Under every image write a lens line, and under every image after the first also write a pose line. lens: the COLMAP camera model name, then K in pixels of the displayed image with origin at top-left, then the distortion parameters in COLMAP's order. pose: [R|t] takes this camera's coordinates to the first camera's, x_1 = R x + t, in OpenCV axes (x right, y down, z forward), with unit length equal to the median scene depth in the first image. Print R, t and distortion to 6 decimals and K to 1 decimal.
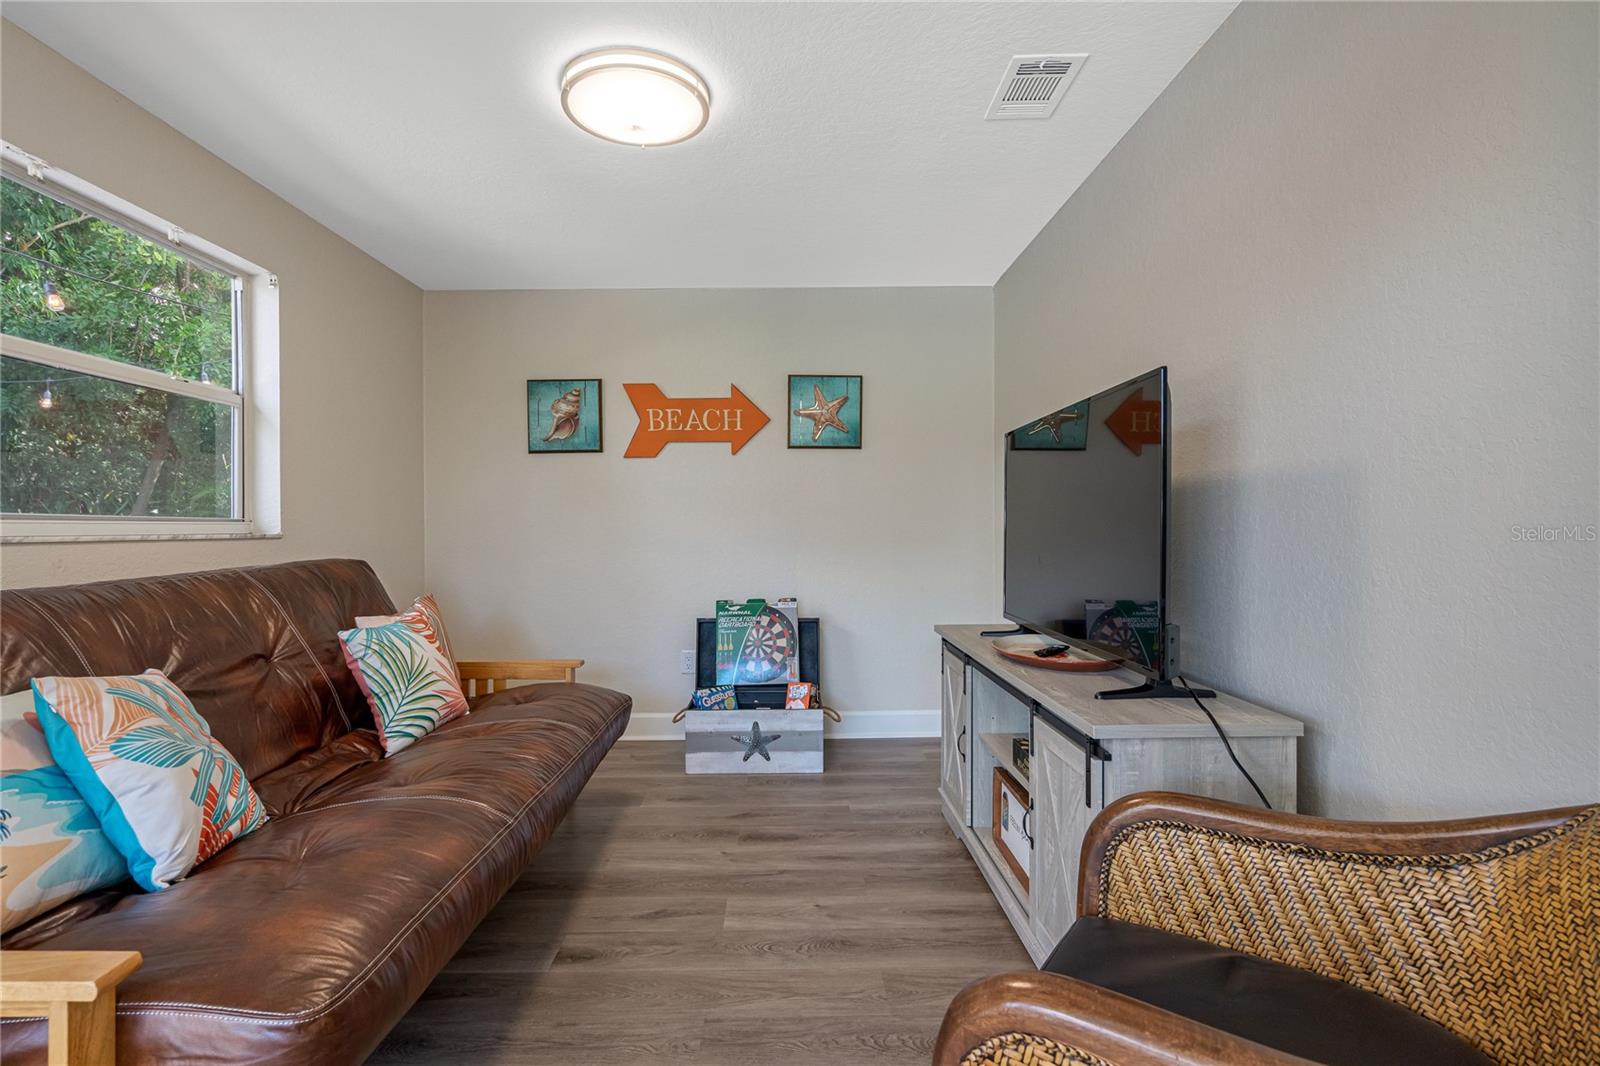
lens RADIAL K [[746.3, 0, 784.4], [0, 746.3, 539.4], [0, 0, 1]] dist [-0.004084, 0.004405]
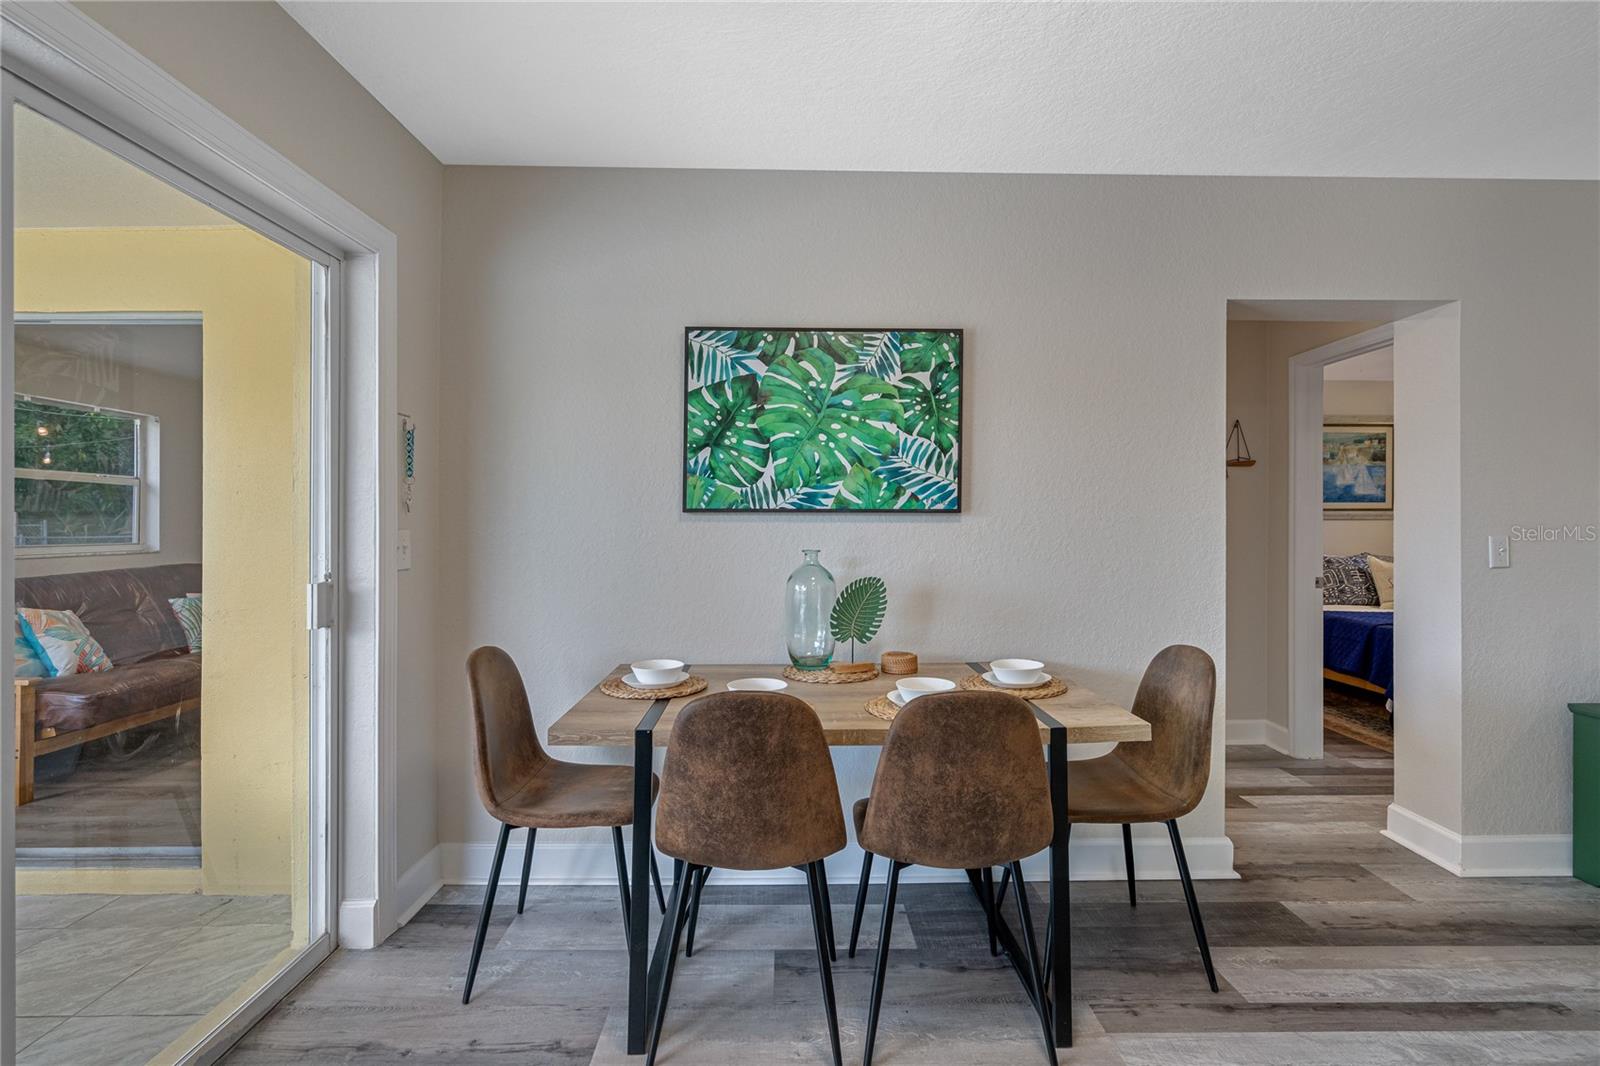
lens RADIAL K [[746.3, 0, 800.6], [0, 746.3, 524.5], [0, 0, 1]] dist [-0.004084, 0.004405]
pose [[0.999981, 0.003284, -0.005168, 1.245092], [-0.003365, 0.999870, -0.015741, -0.062580], [0.005116, 0.015758, 0.999863, -1.149721]]
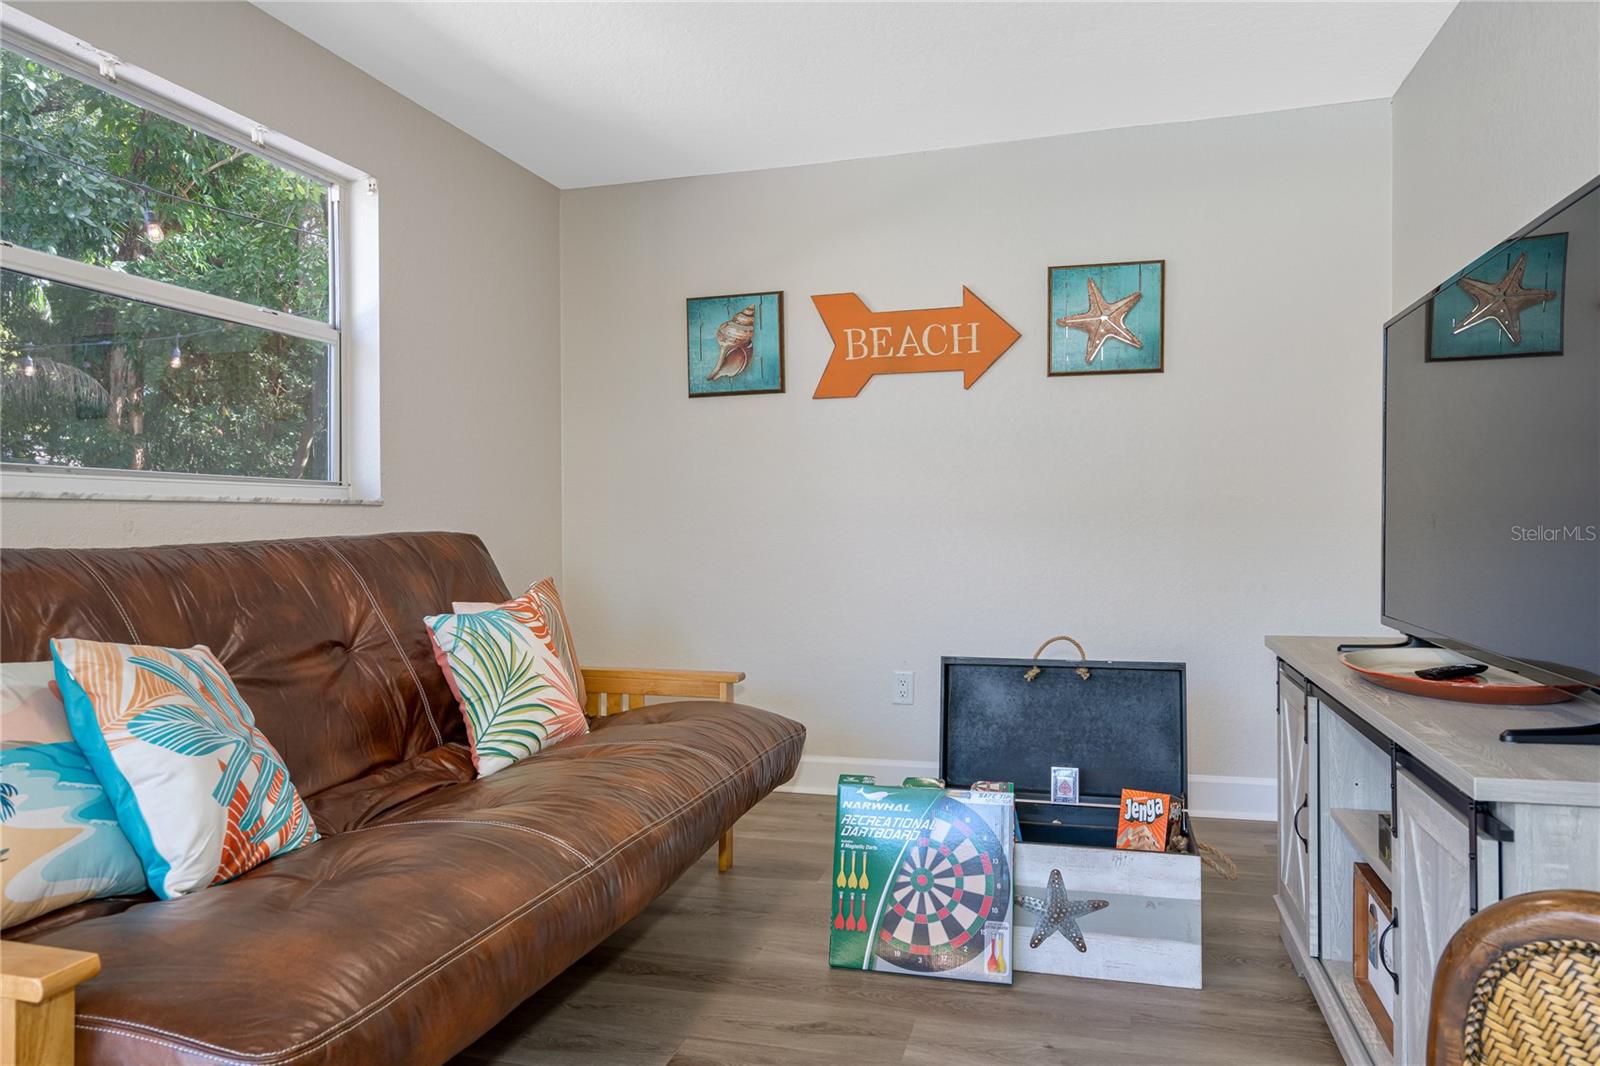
lens RADIAL K [[1055.7, 0, 797.6], [0, 1055.7, 533.5], [0, 0, 1]] dist [0.010874, 0.000695]
pose [[0.961336, -0.000631, -0.275377, 0.088391], [-0.000277, 0.999995, -0.003261, 0.040826], [0.275377, 0.003212, 0.961331, 0.037930]]
